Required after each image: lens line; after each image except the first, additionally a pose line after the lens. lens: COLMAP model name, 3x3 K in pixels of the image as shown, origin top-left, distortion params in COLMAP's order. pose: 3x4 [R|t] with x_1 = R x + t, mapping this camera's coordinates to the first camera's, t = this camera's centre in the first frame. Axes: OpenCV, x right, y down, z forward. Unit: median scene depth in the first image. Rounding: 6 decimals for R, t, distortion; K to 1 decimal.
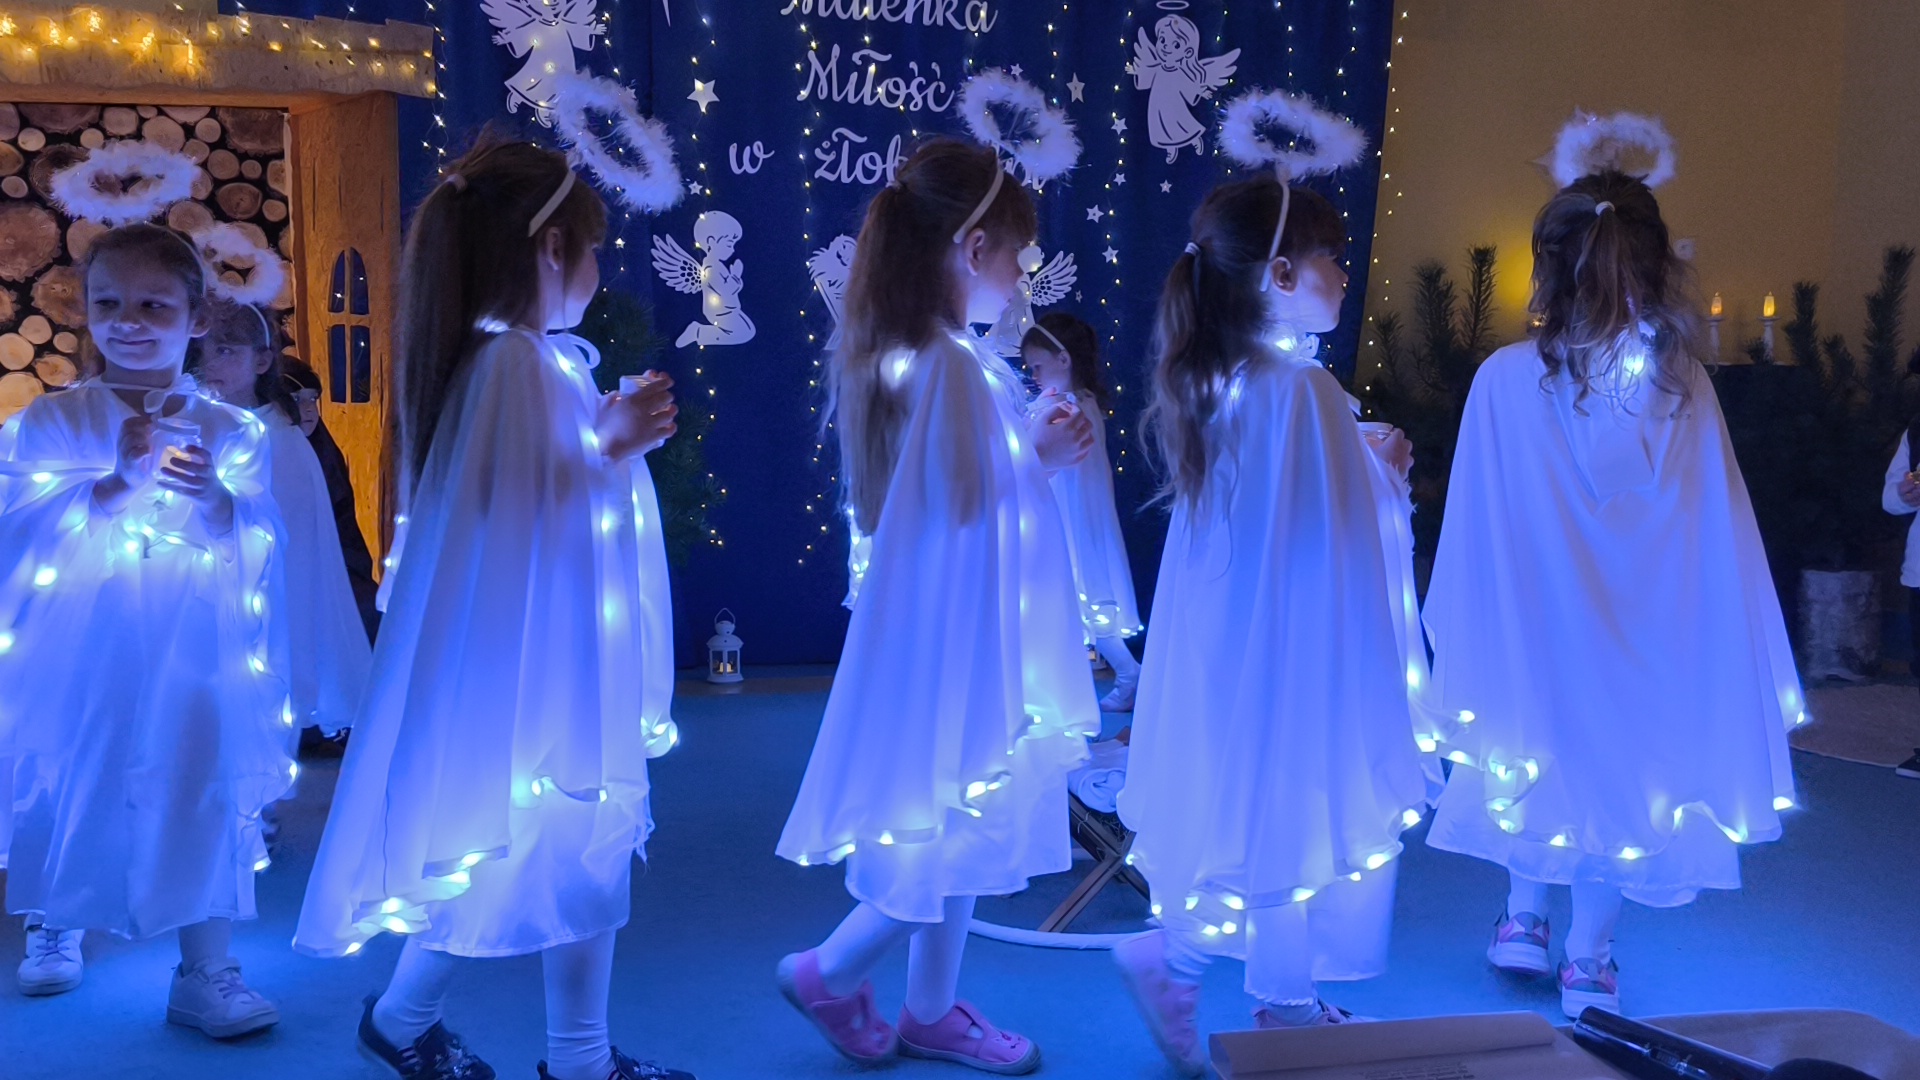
lens RADIAL K [[1558.4, 0, 968.2], [0, 1558.4, 525.5], [0, 0, 1]] dist [0.047701, -0.007825]
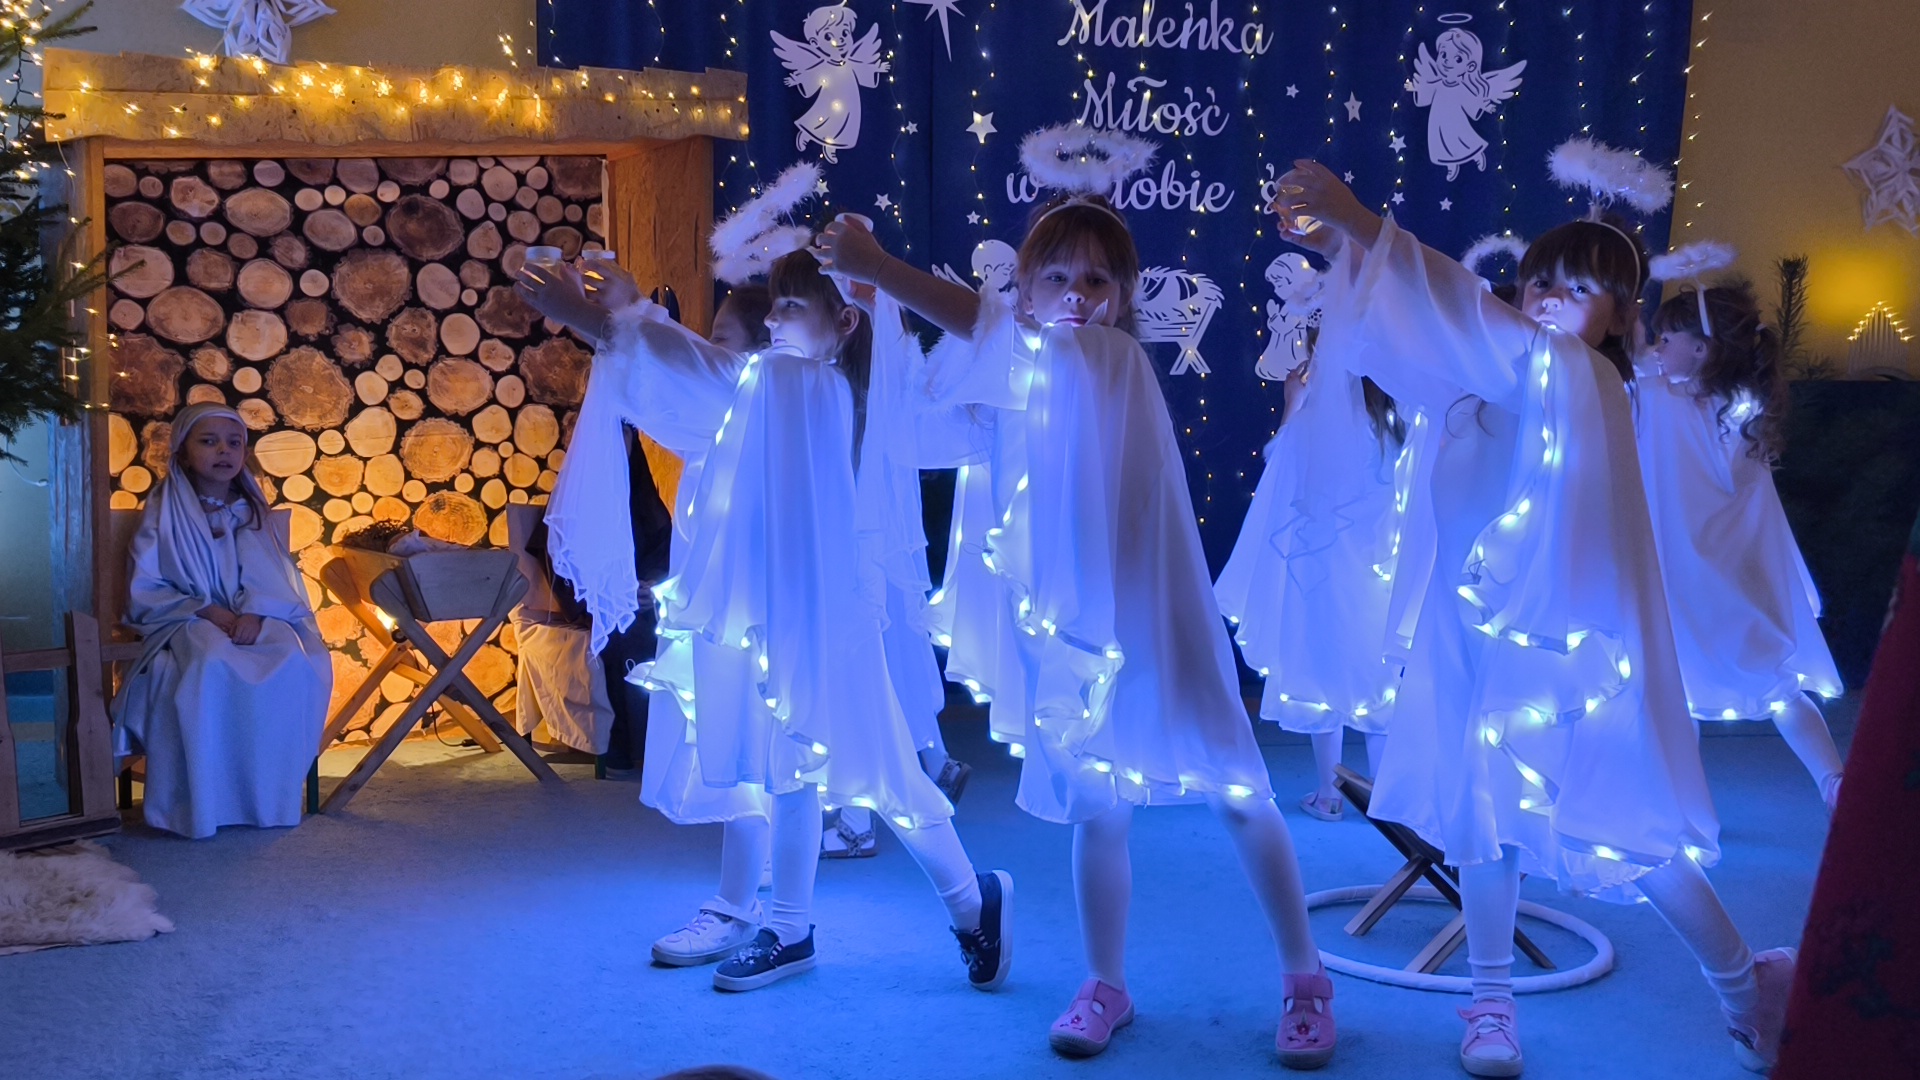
lens RADIAL K [[1558.4, 0, 966.9], [0, 1558.4, 525.2], [0, 0, 1]] dist [0.047701, -0.007825]
pose [[0.991991, 0.002044, -0.126293, -0.049290], [-0.003710, 0.999909, -0.012961, -0.003062], [0.126255, 0.013326, 0.991908, -0.005288]]
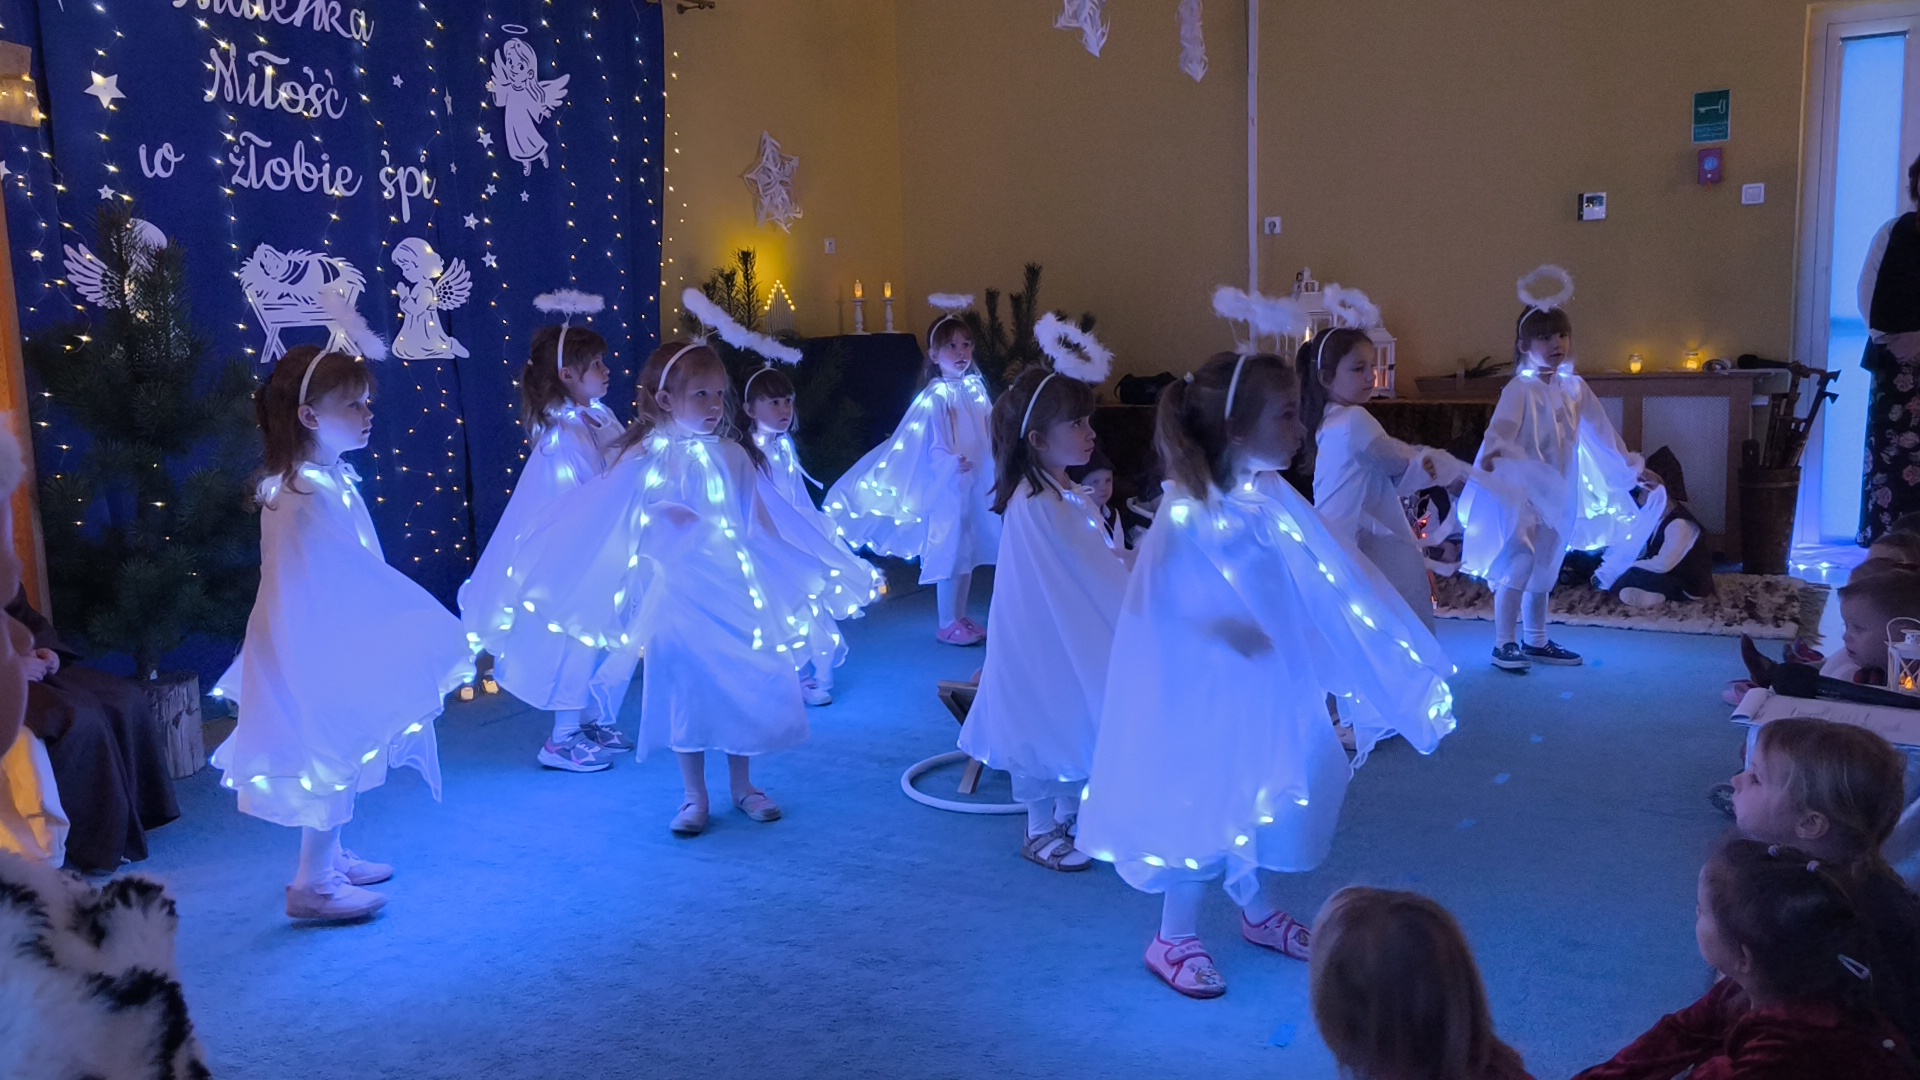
lens RADIAL K [[1558.4, 0, 963.6], [0, 1558.4, 527.9], [0, 0, 1]] dist [0.047701, -0.007825]
pose [[0.716136, -0.121201, 0.687357, -0.467162], [0.080862, 0.992583, 0.090773, -0.064727], [-0.693261, -0.009424, 0.720625, -0.009992]]
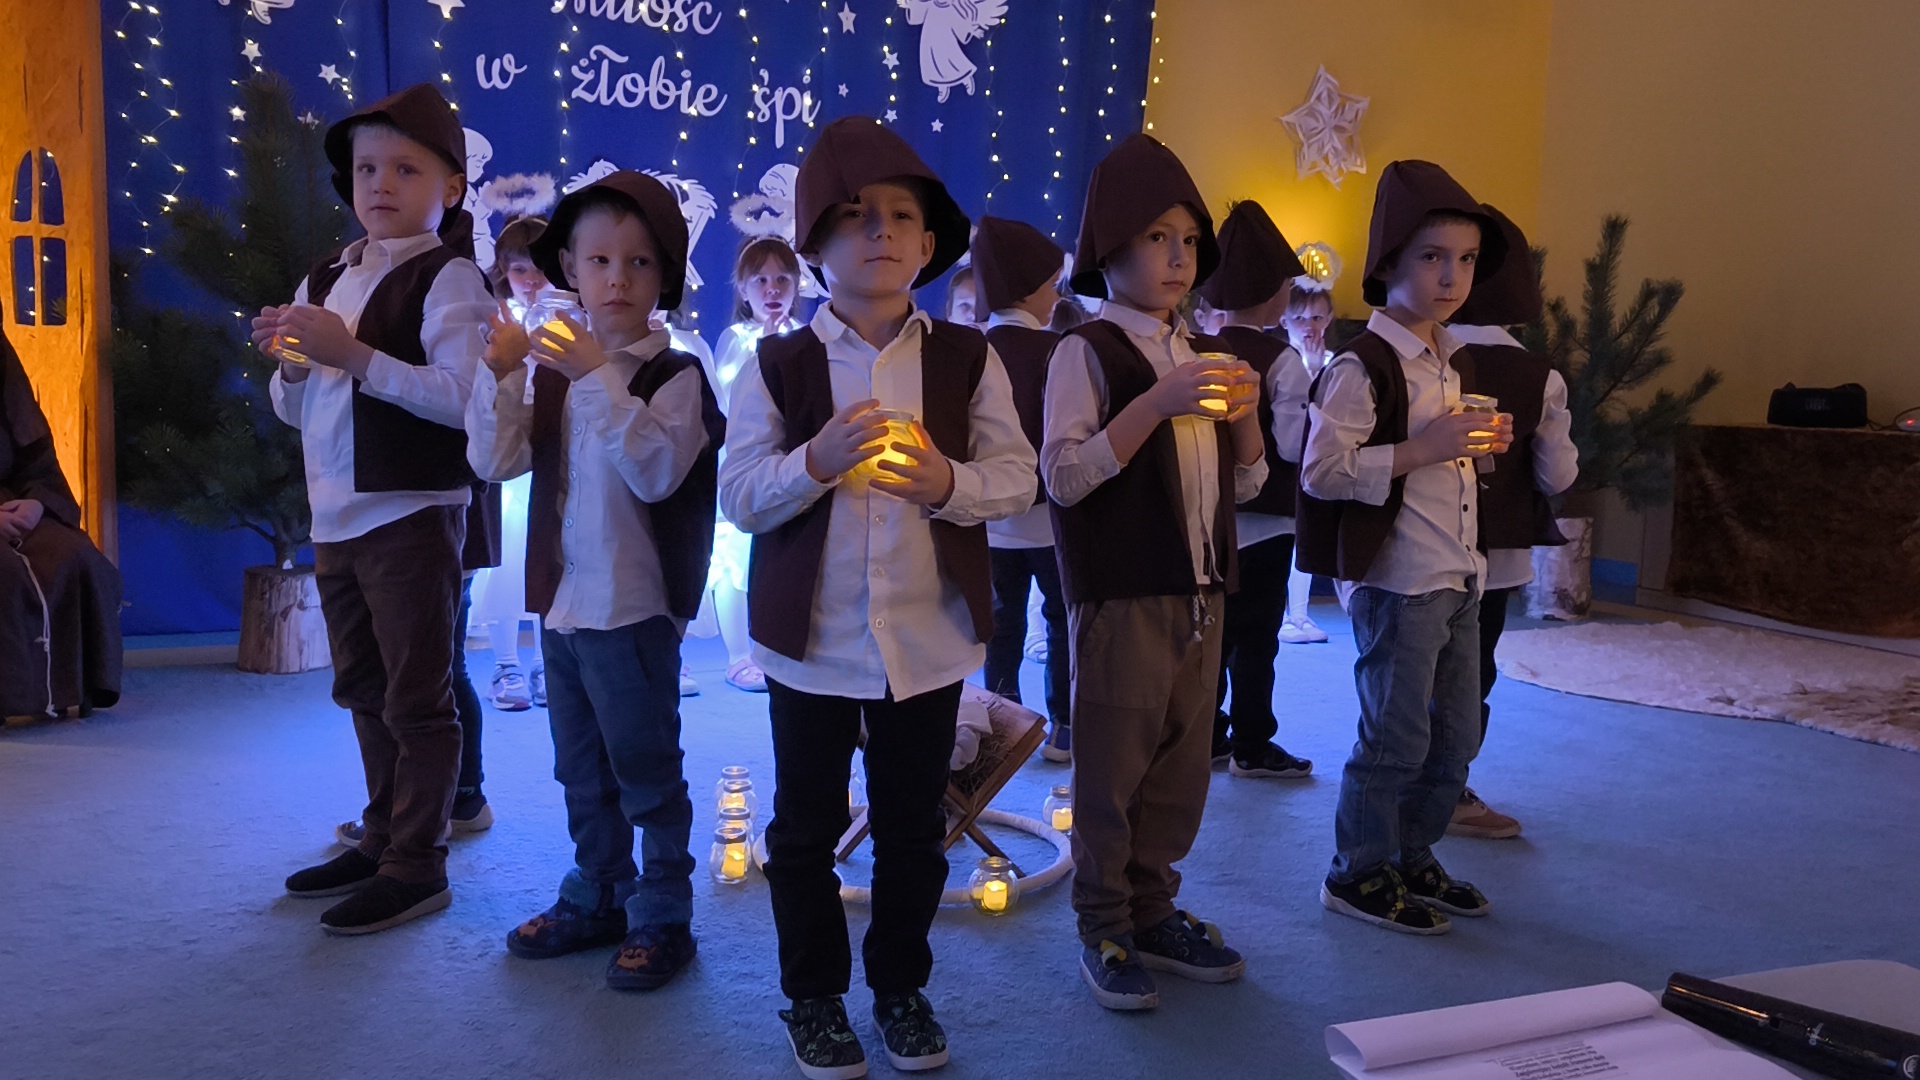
lens RADIAL K [[1558.4, 0, 964.3], [0, 1558.4, 527.4], [0, 0, 1]] dist [0.047701, -0.007825]
pose [[0.983079, -0.000158, 0.183180, -0.039190], [-0.006420, 0.999356, 0.035316, 0.000065], [-0.183067, -0.035894, 0.982445, 0.025550]]
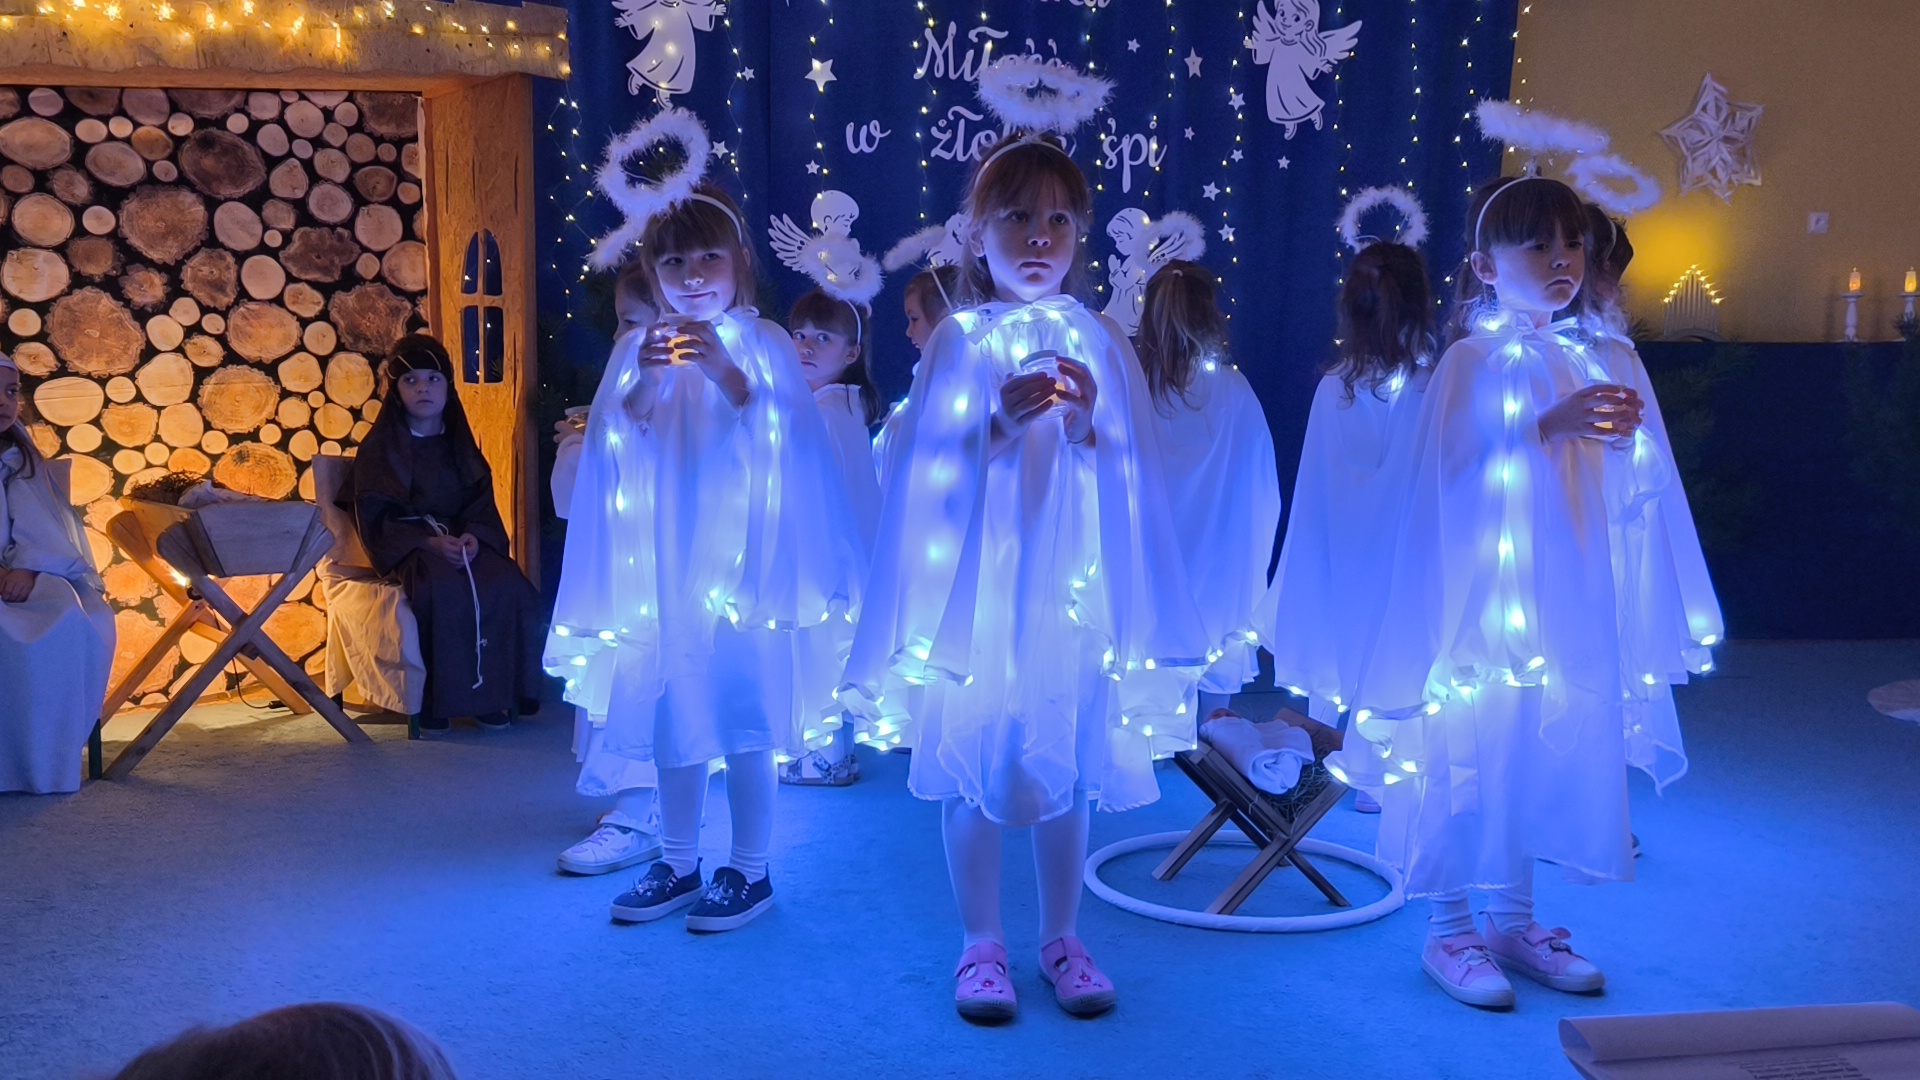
lens RADIAL K [[1558.4, 0, 965.8], [0, 1558.4, 524.3], [0, 0, 1]] dist [0.047701, -0.007825]
pose [[0.998890, 0.002915, -0.047017, -0.028548], [-0.002489, 0.999955, 0.009125, 0.002528], [0.047042, -0.008997, 0.998852, 0.004694]]
